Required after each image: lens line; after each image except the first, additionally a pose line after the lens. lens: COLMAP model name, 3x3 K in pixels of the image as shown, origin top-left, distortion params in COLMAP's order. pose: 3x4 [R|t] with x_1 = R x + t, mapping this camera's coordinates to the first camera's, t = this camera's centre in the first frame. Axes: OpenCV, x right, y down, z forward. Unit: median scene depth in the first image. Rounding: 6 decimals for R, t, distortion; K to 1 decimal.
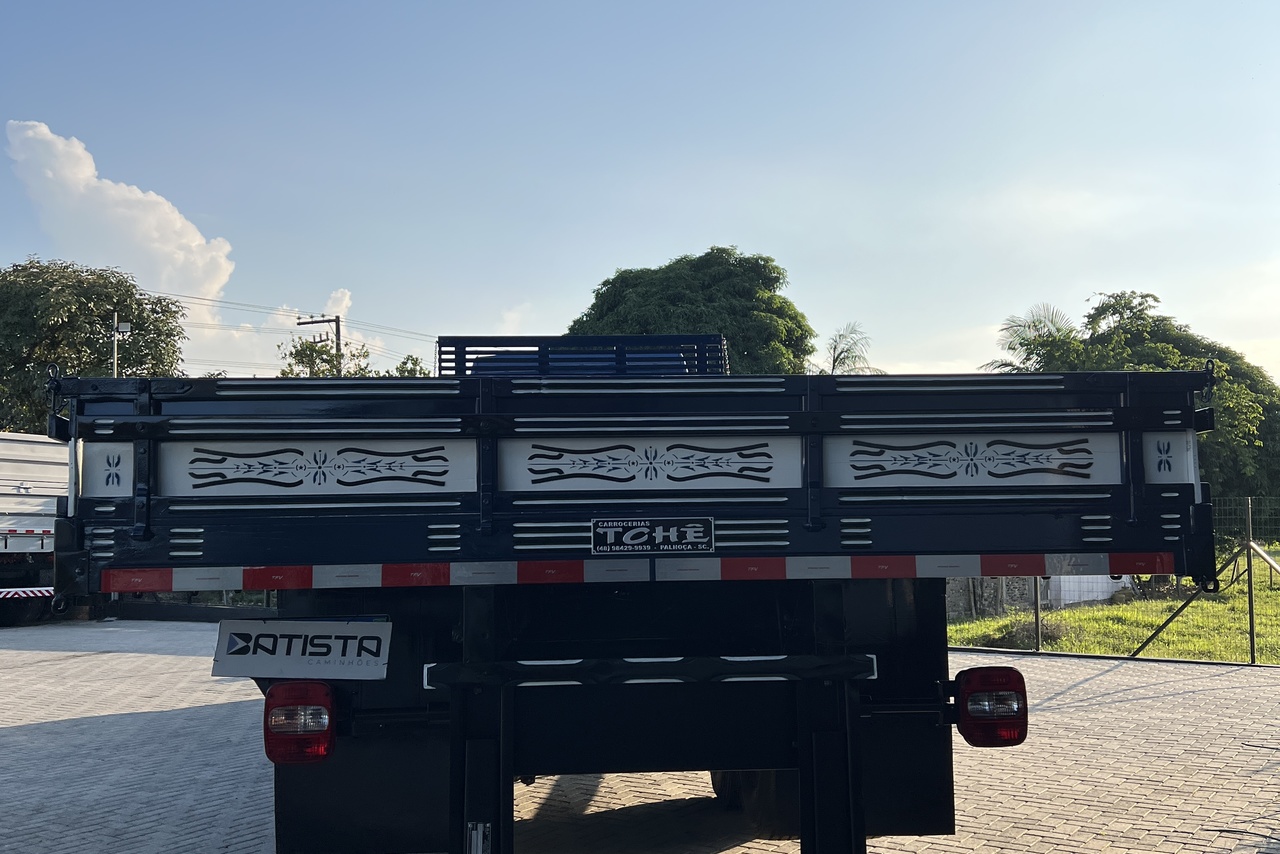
lens RADIAL K [[1393.6, 0, 640.0], [0, 1393.6, 427.0], [0, 0, 1]] dist [0.019015, -0.020846]
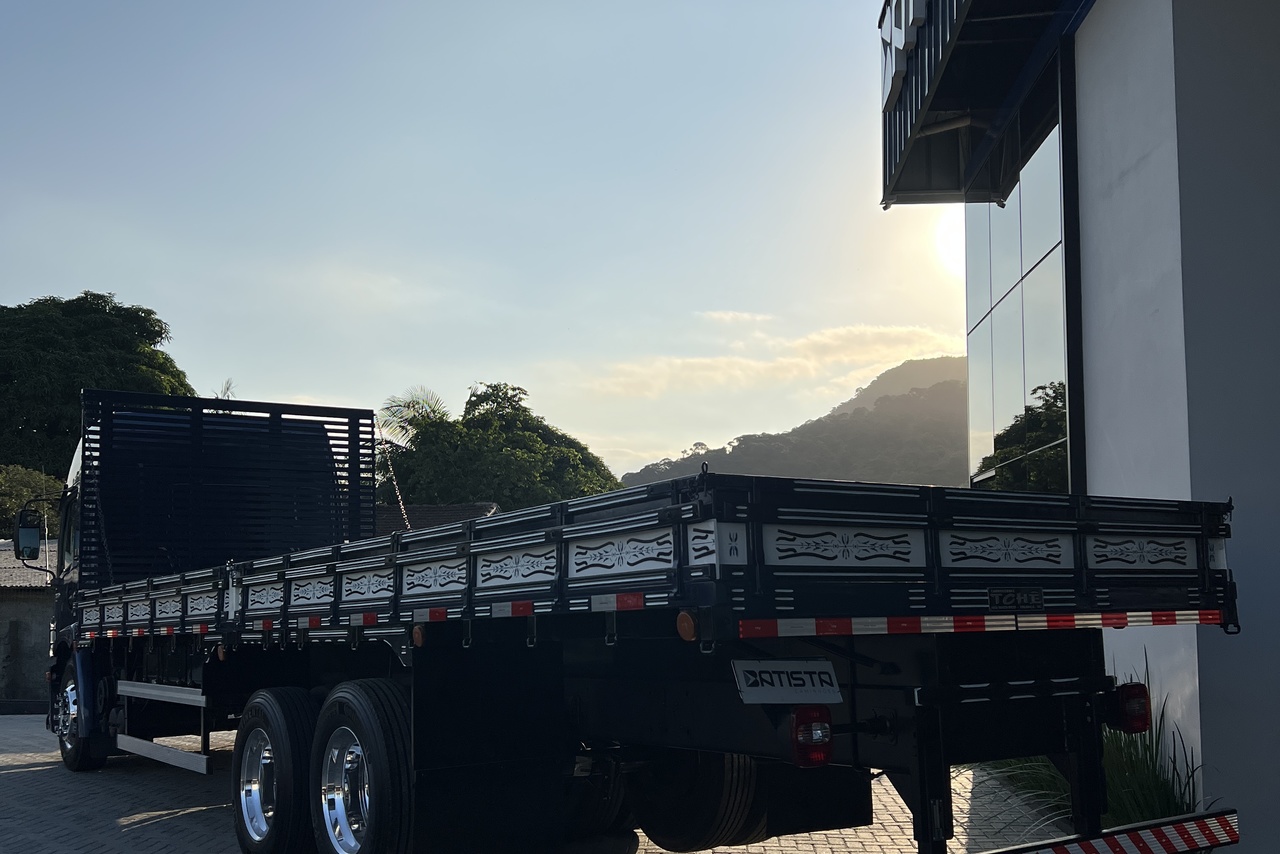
lens RADIAL K [[1393.6, 0, 640.0], [0, 1393.6, 427.0], [0, 0, 1]] dist [0.019015, -0.020846]
pose [[0.868438, 0.070923, 0.490698, -1.064185], [-0.044596, 0.996878, -0.065156, 0.009901], [-0.493788, 0.034701, 0.868890, -0.098656]]
